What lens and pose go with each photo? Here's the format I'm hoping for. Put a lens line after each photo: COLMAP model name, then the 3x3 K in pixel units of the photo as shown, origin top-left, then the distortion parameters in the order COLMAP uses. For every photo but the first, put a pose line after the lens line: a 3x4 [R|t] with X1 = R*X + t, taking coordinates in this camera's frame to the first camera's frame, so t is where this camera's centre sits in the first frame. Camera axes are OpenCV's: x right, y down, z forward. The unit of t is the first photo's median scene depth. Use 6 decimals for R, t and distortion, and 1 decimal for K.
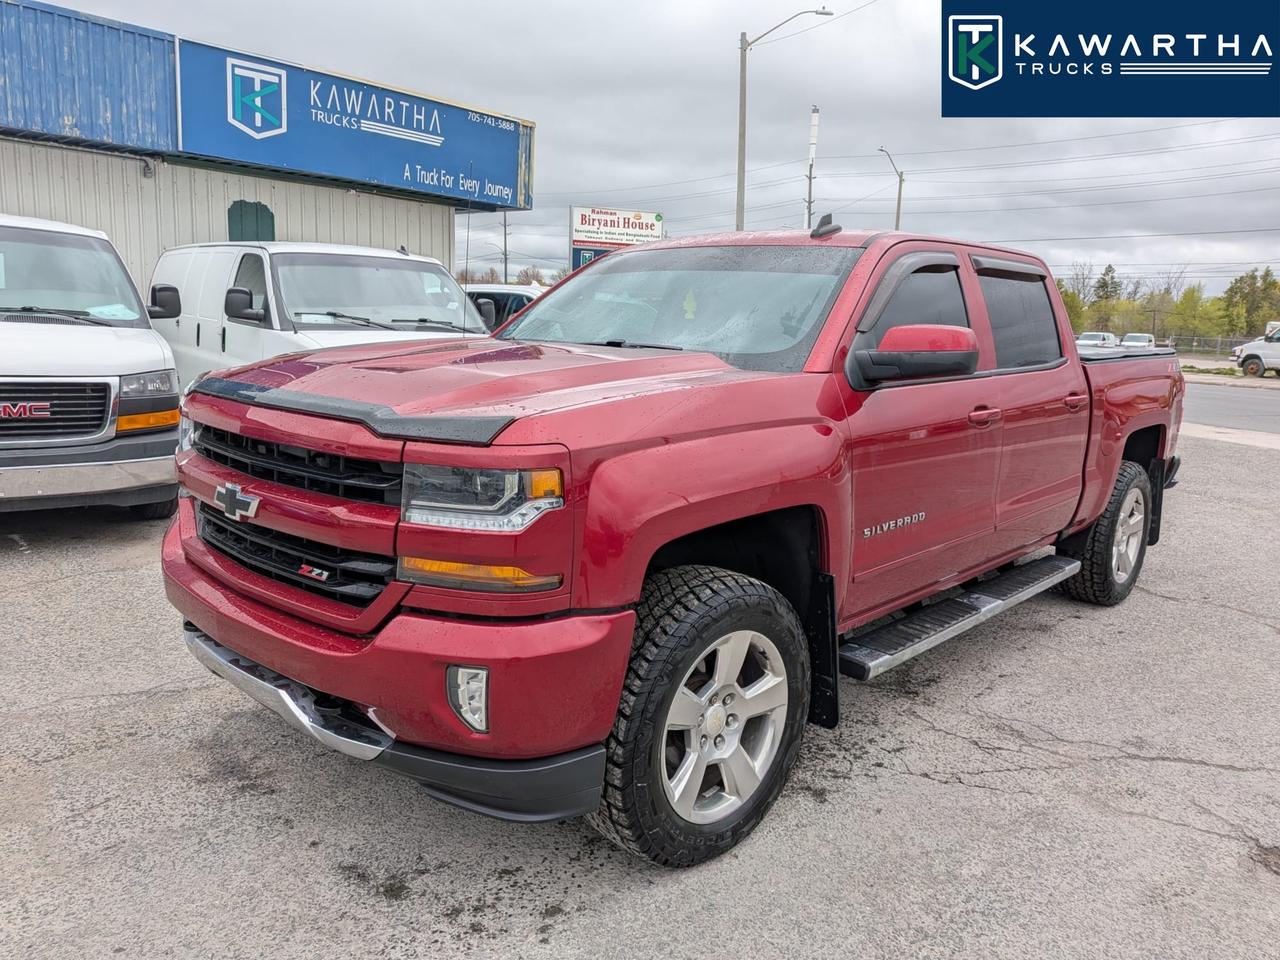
lens RADIAL K [[906.3, 0, 640.0], [0, 906.3, 480.0], [0, 0, 1]] dist [0.043211, -0.073330]
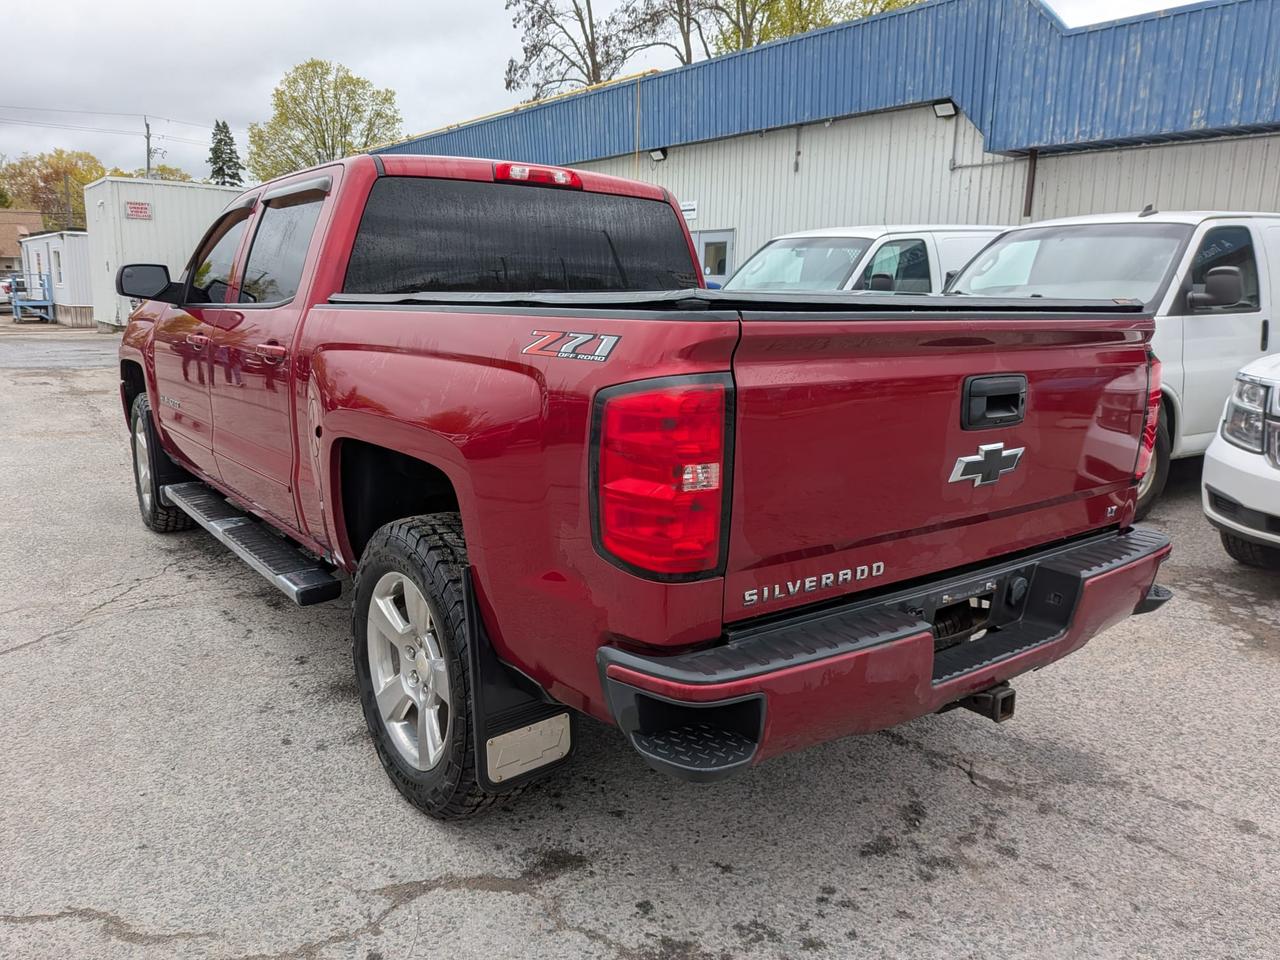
lens RADIAL K [[937.8, 0, 635.9], [0, 937.8, 474.1], [0, 0, 1]] dist [0.008624, -0.024229]
pose [[-0.161460, 0.152784, -0.974981, 0.439473], [-0.195546, 0.963402, 0.183352, -0.069421], [0.967312, 0.220257, -0.125674, 0.515730]]
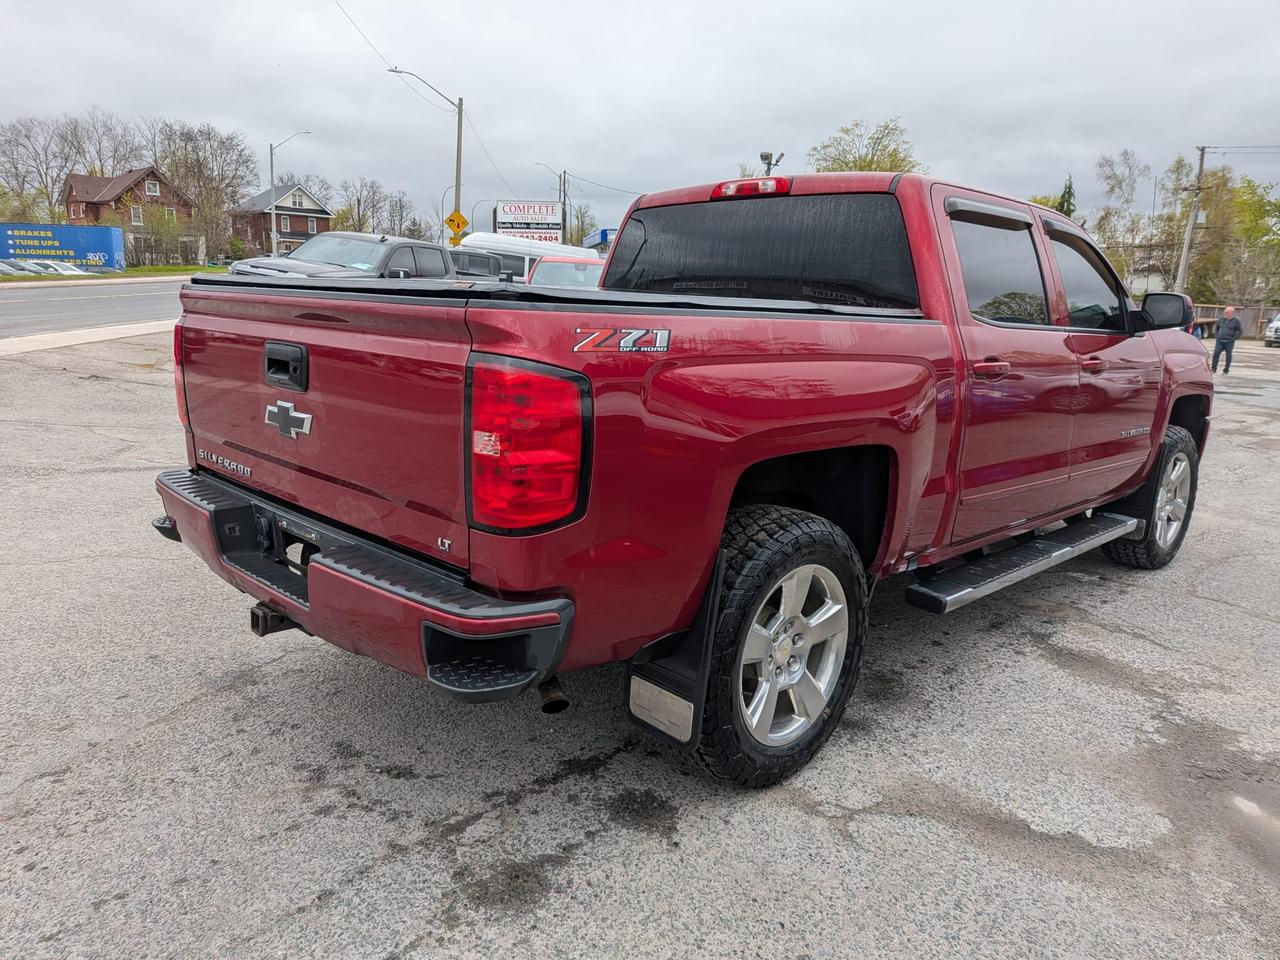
lens RADIAL K [[922.6, 0, 591.8], [0, 922.6, 481.1], [0, 0, 1]] dist [0.039717, -0.061463]
pose [[-0.996770, -0.075318, 0.027873, 0.164650], [-0.060026, 0.929278, 0.364471, -0.121279], [-0.053352, 0.361620, -0.930798, 0.765668]]
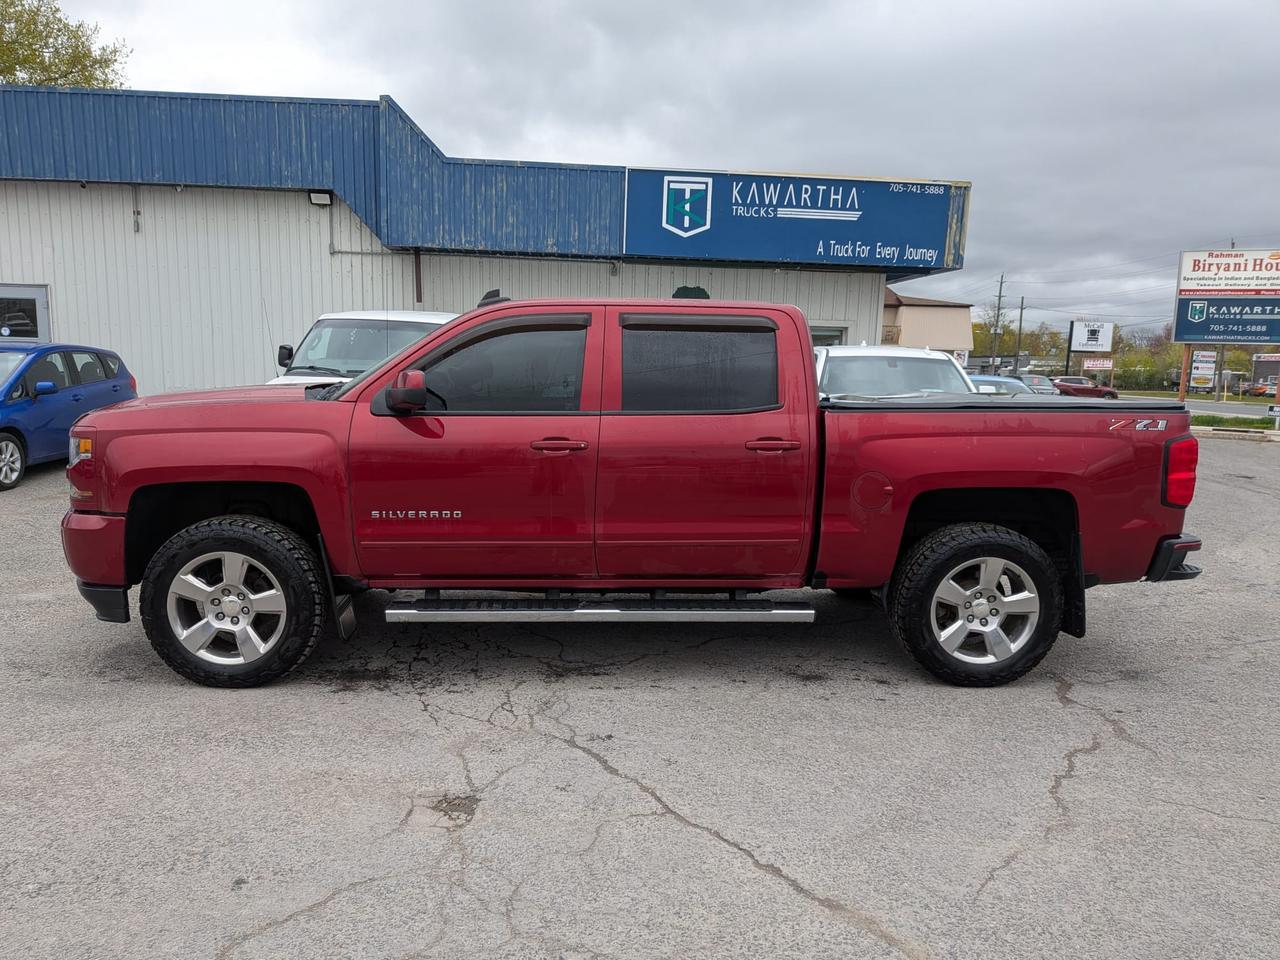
lens RADIAL K [[898.8, 0, 641.6], [0, 898.8, 516.3], [0, 0, 1]] dist [0.062441, -0.087737]
pose [[0.739523, 0.093987, -0.666537, 0.384601], [-0.113906, 0.993397, 0.013698, -0.001695], [0.663423, 0.065792, 0.745346, 0.054598]]
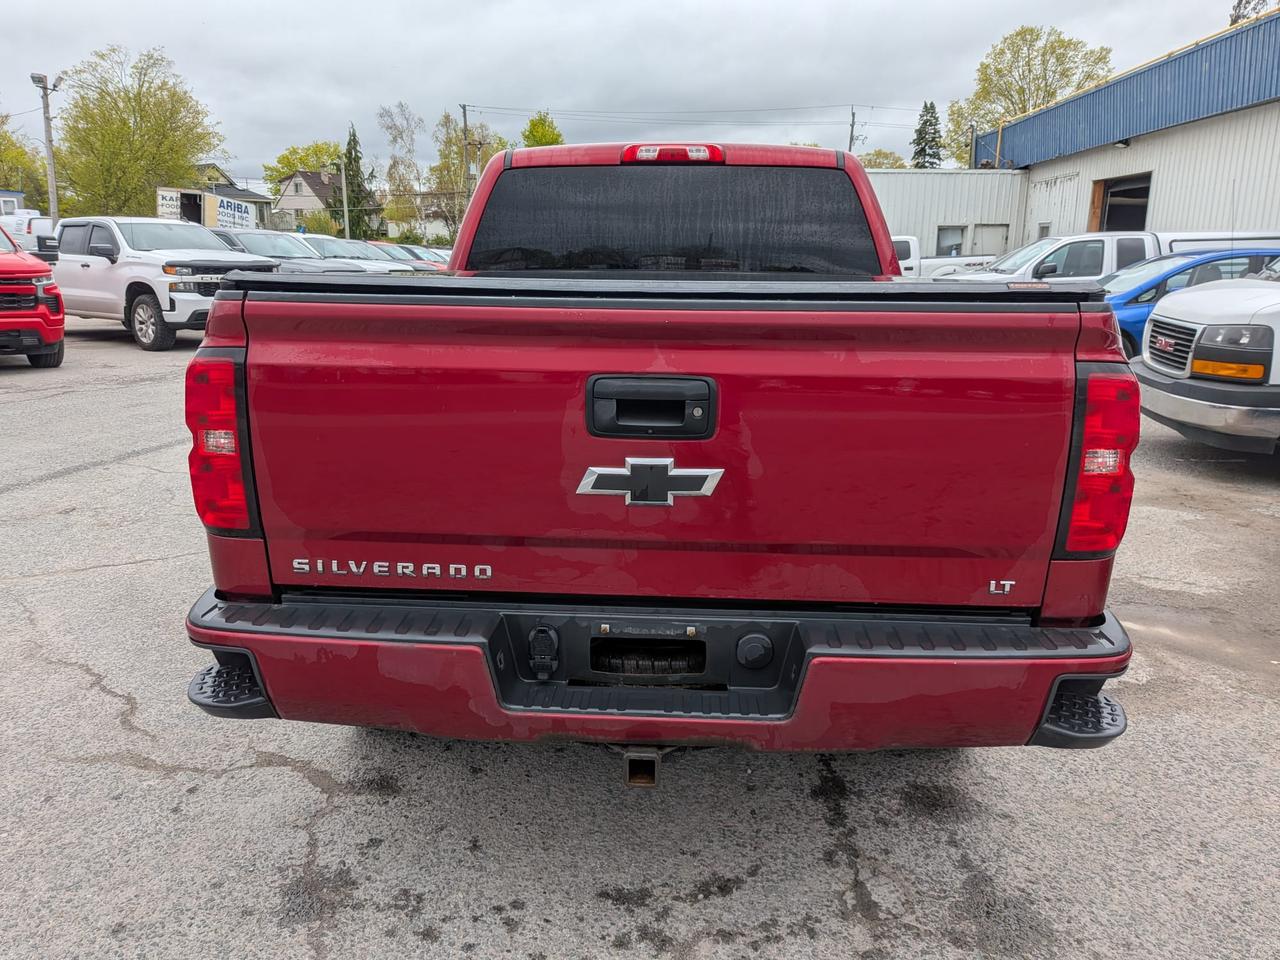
lens RADIAL K [[937.8, 0, 635.9], [0, 937.8, 474.1], [0, 0, 1]] dist [0.008624, -0.024229]
pose [[-0.756886, 0.107511, -0.644643, 0.346550], [-0.147211, 0.932982, 0.328441, -0.103047], [0.636752, 0.343491, -0.690334, 0.666621]]
